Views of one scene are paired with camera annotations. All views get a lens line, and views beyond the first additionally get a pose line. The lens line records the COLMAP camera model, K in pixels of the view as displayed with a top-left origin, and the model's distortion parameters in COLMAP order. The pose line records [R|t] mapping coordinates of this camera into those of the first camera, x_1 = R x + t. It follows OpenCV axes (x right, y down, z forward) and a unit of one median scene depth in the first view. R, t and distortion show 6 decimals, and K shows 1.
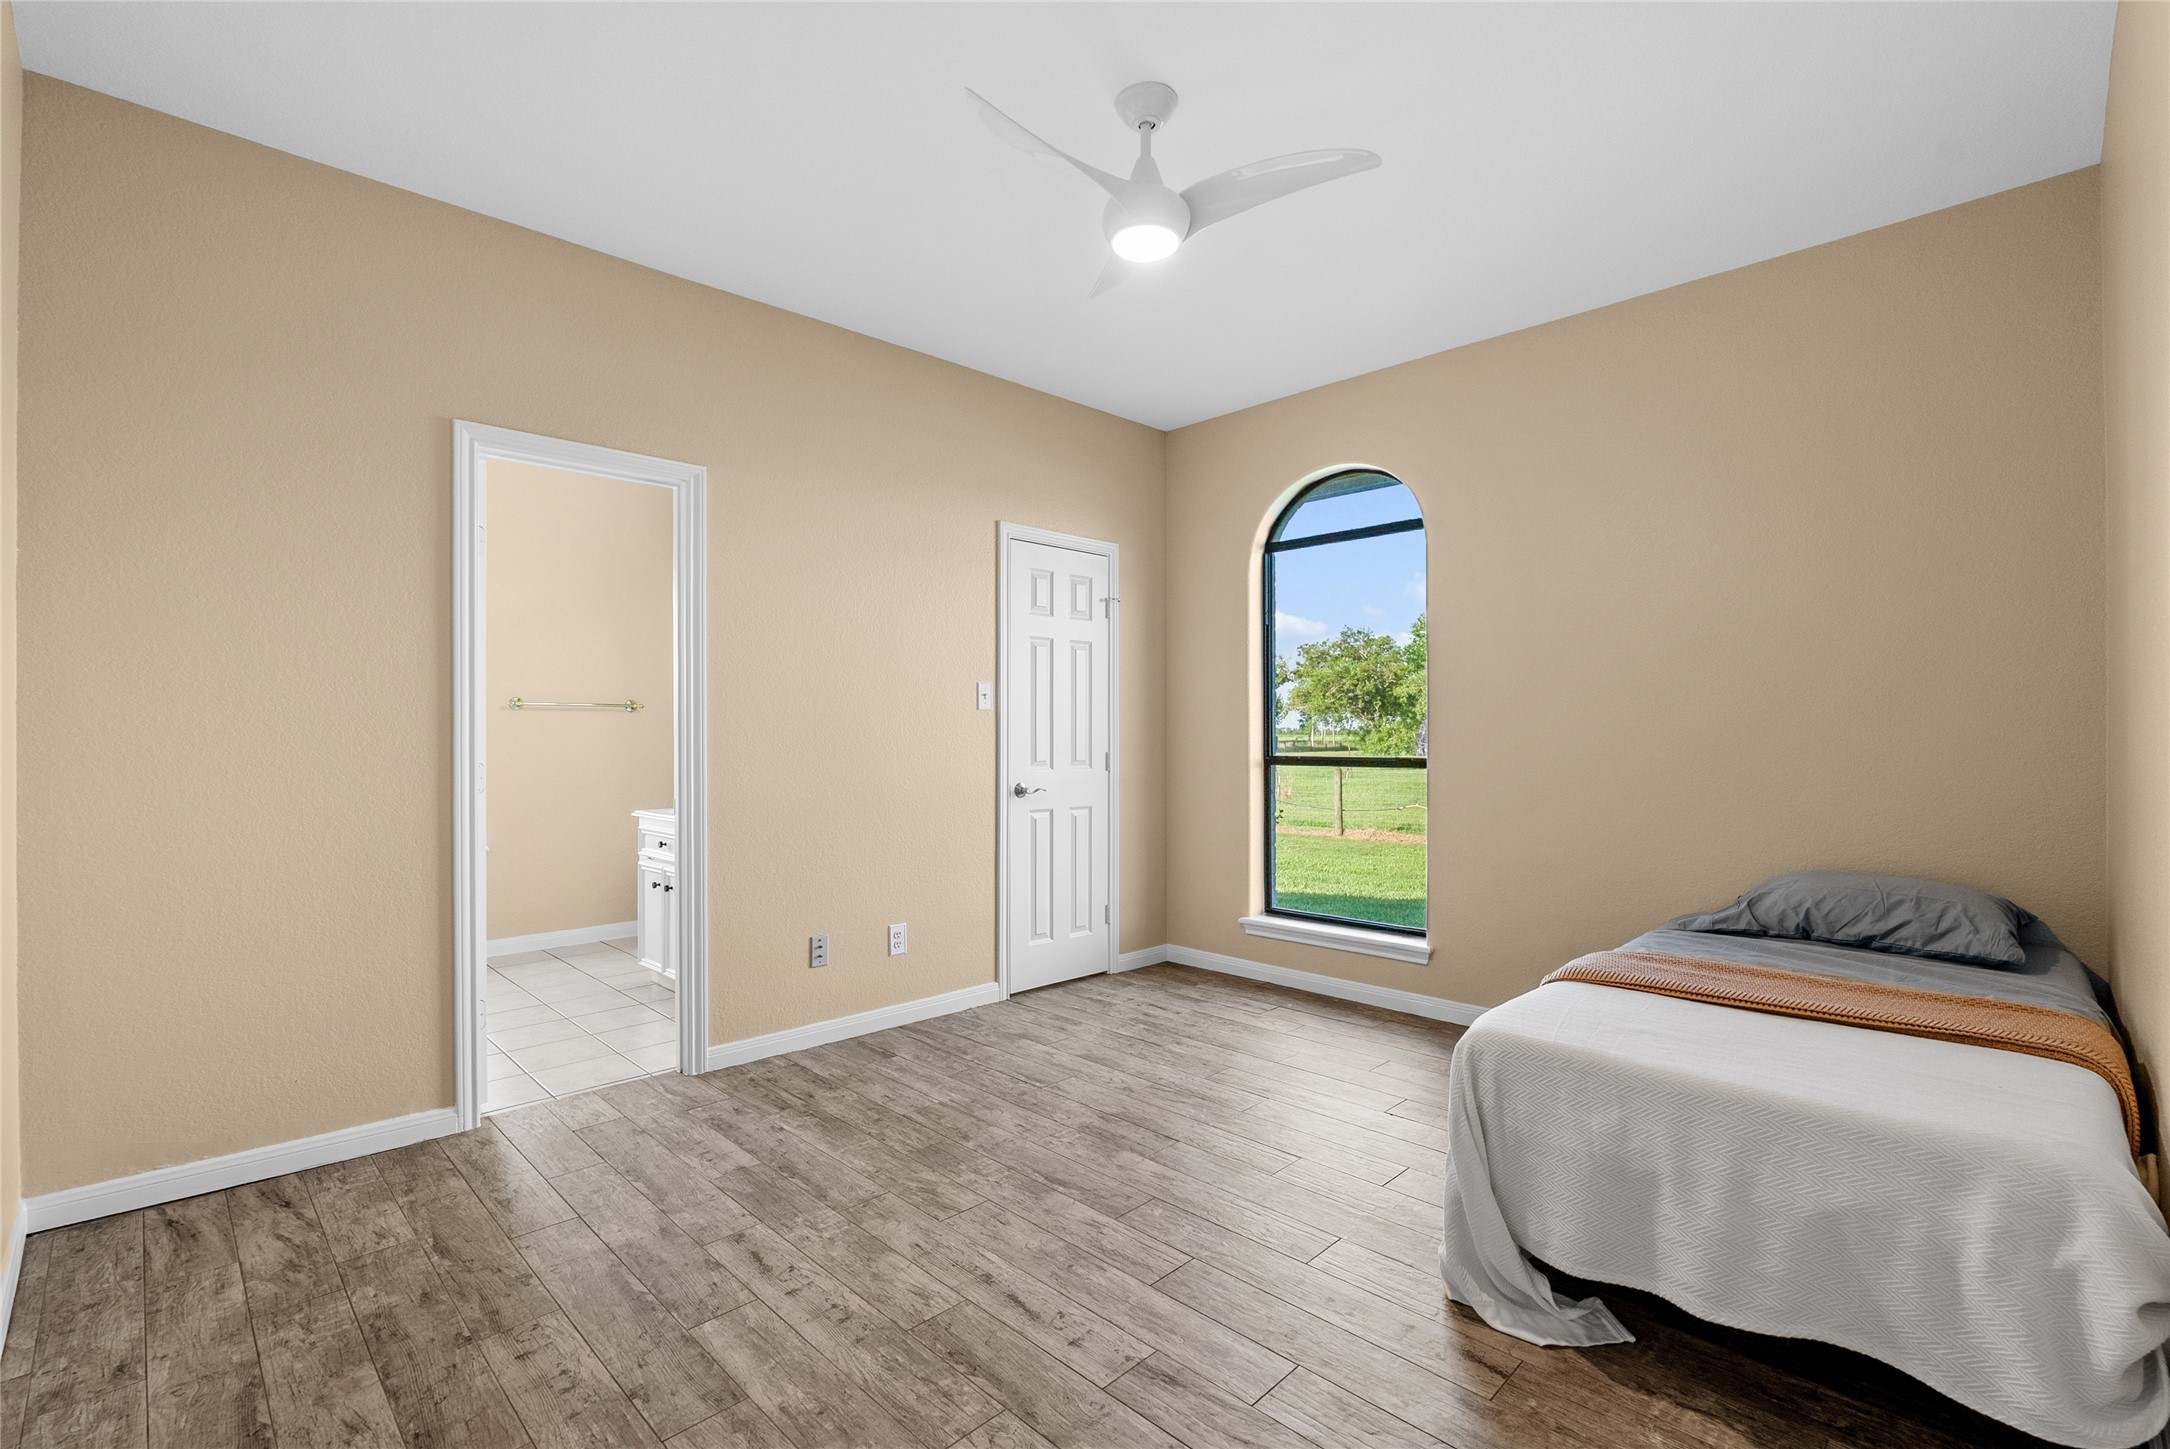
lens RADIAL K [[957.9, 0, 1087.2], [0, 957.9, 736.1], [0, 0, 1]] dist [-0.002581, 0.000005]
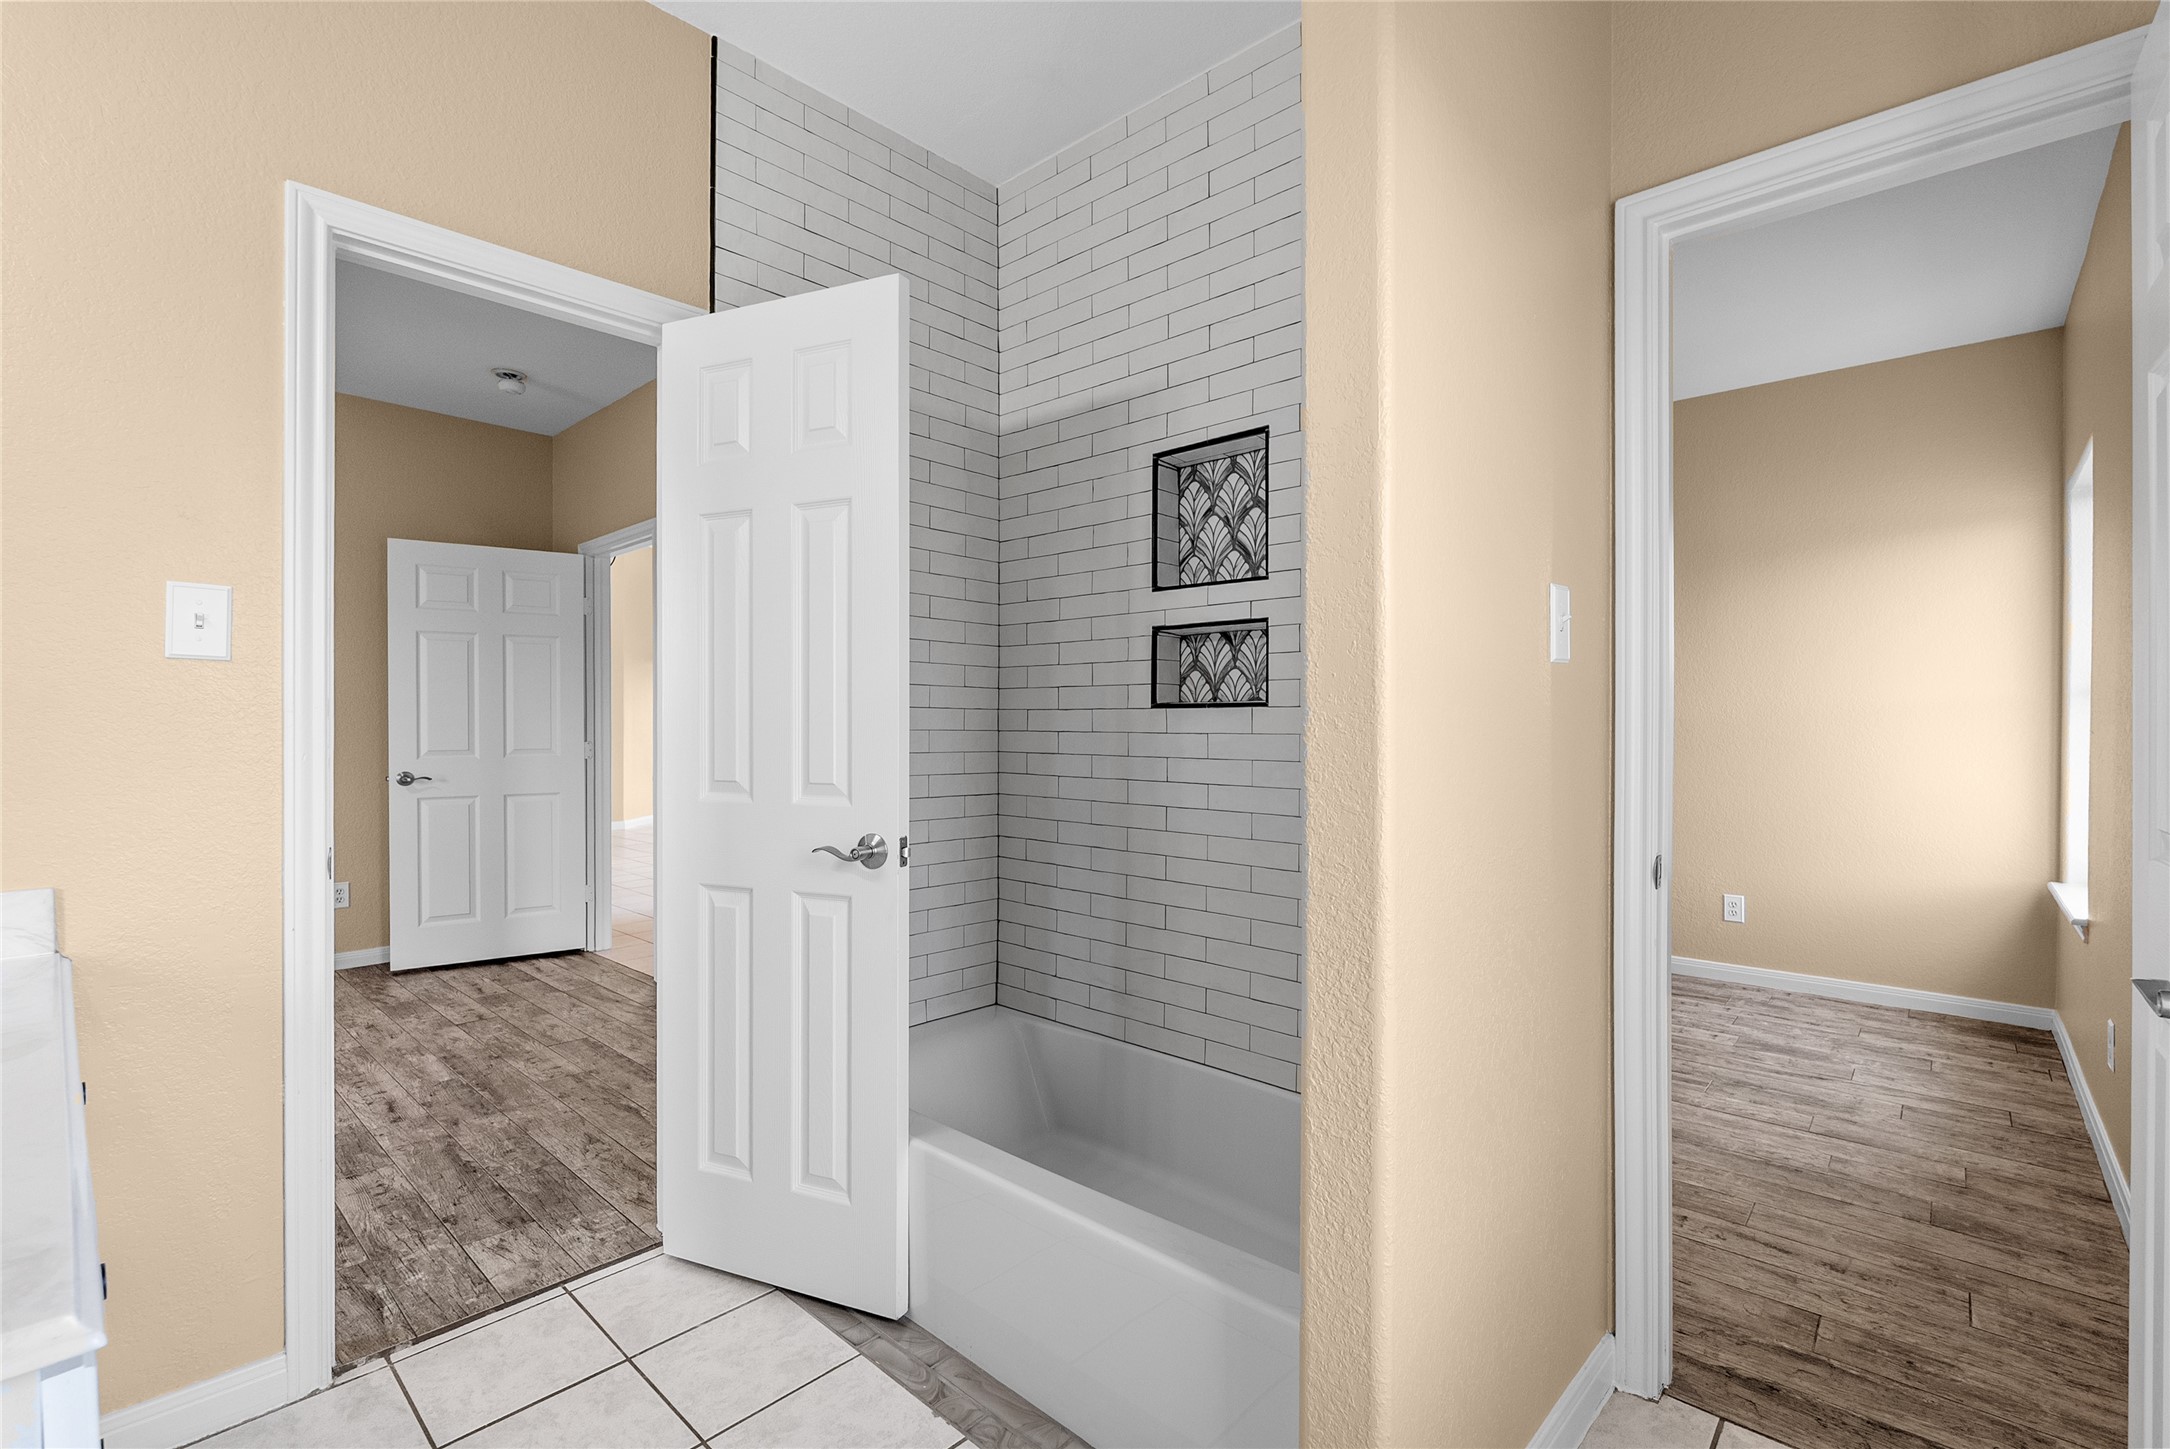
lens RADIAL K [[957.9, 0, 1087.2], [0, 957.9, 736.1], [0, 0, 1]] dist [-0.002581, 0.000005]
pose [[-0.998979, 0.002393, -0.045114, -1.238612], [0.002099, 0.999976, 0.006566, 0.009545], [0.045128, 0.006465, -0.998960, 2.334154]]
